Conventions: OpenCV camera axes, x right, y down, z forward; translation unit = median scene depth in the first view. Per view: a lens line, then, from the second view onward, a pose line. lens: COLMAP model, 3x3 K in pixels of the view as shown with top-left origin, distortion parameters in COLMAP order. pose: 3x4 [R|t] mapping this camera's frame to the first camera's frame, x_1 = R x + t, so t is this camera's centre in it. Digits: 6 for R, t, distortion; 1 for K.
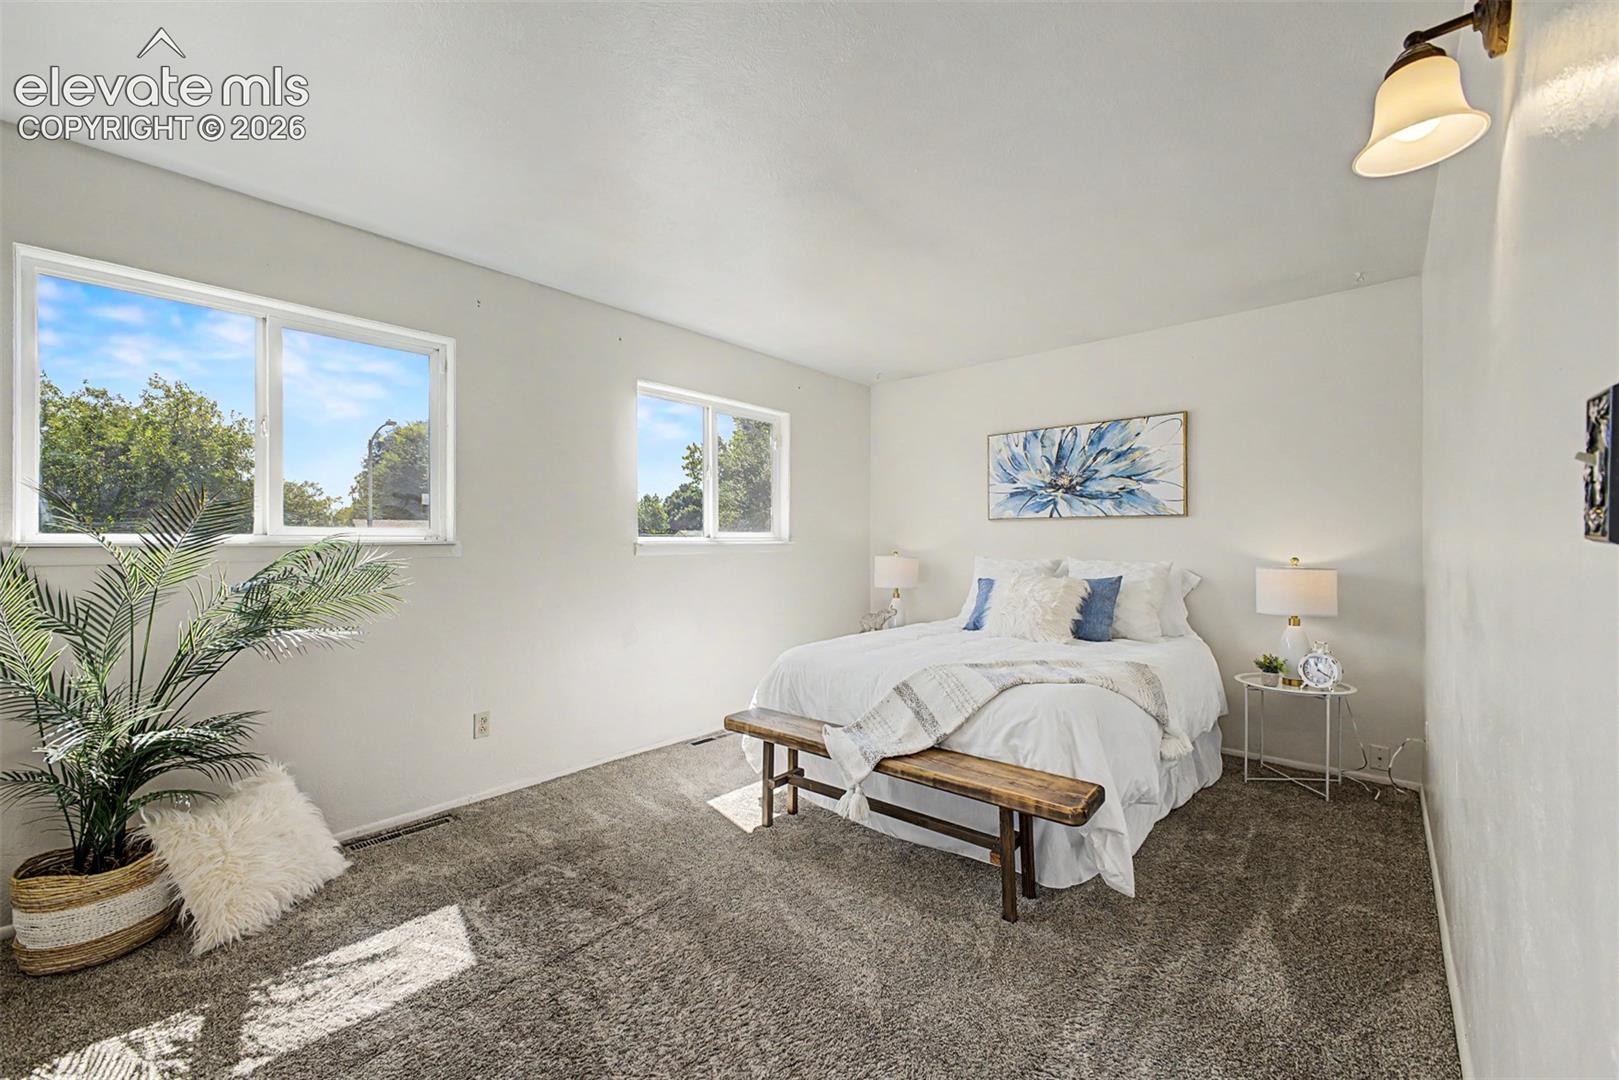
lens RADIAL K [[649.5, 0, 810.8], [0, 649.5, 548.2], [0, 0, 1]] dist [0.004429, -0.001466]
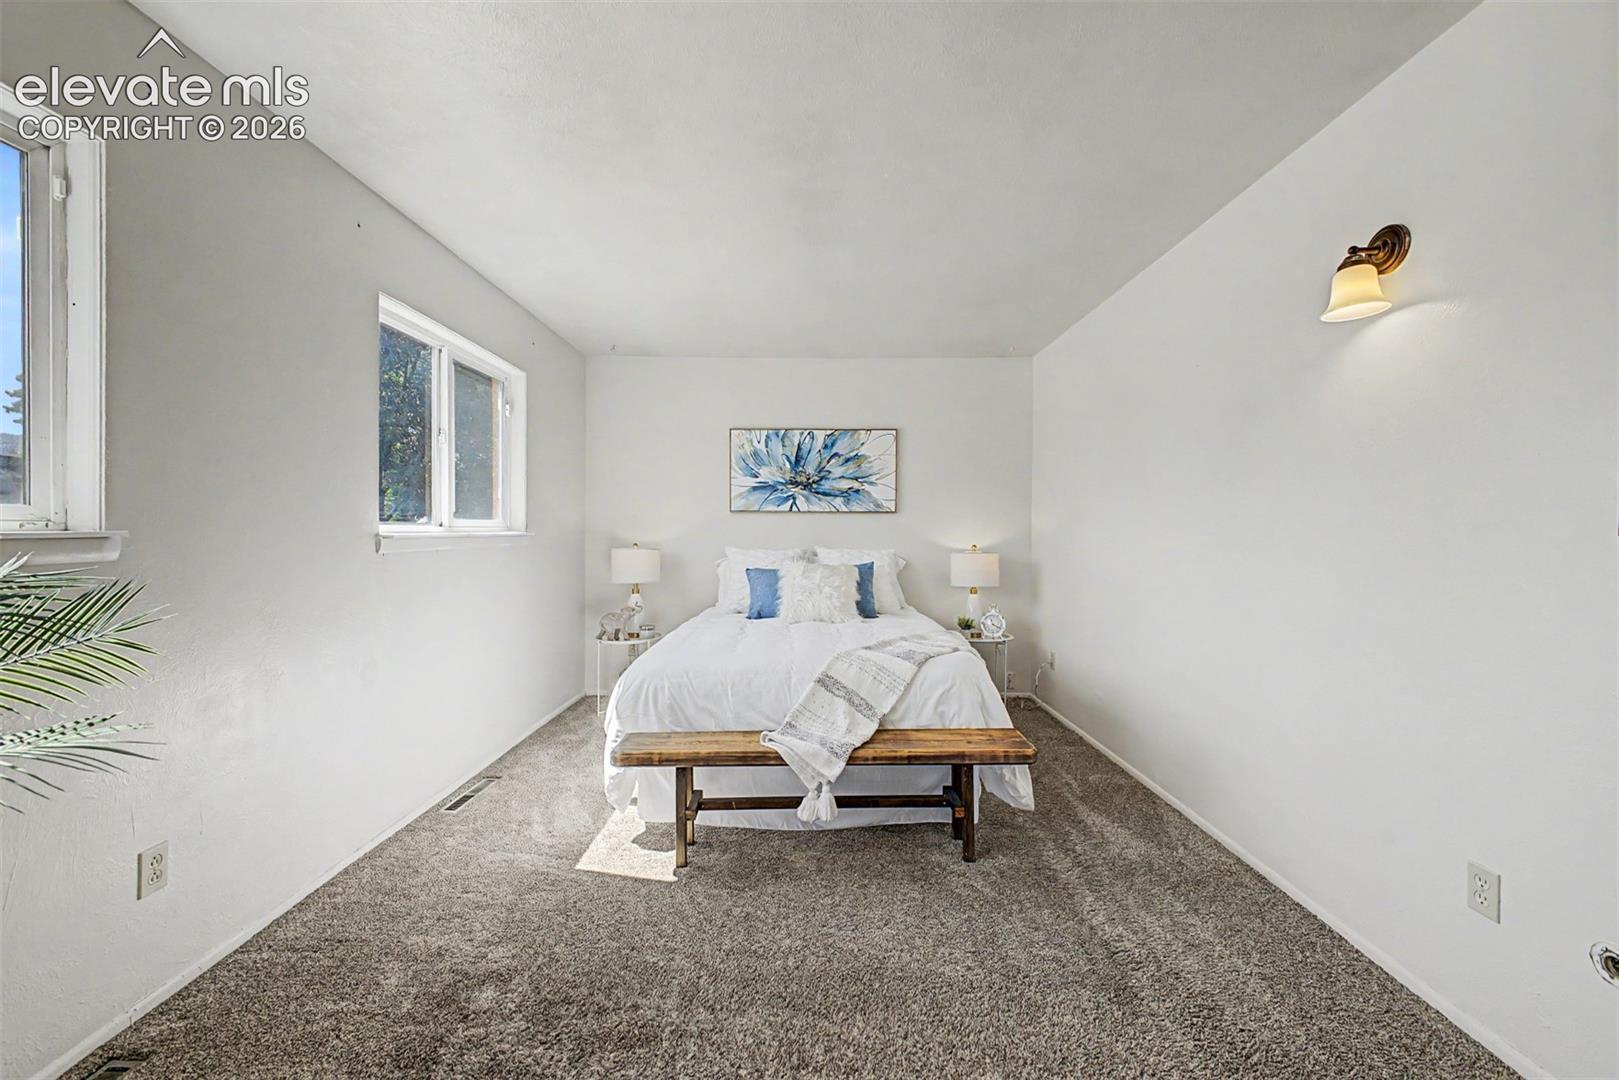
lens RADIAL K [[649.5, 0, 807.0], [0, 649.5, 540.1], [0, 0, 1]] dist [0.004429, -0.001466]
pose [[0.740028, -0.005294, 0.672555, -0.429699], [0.003579, 0.999986, 0.003934, -0.003220], [-0.672567, -0.000505, 0.740036, 0.212621]]
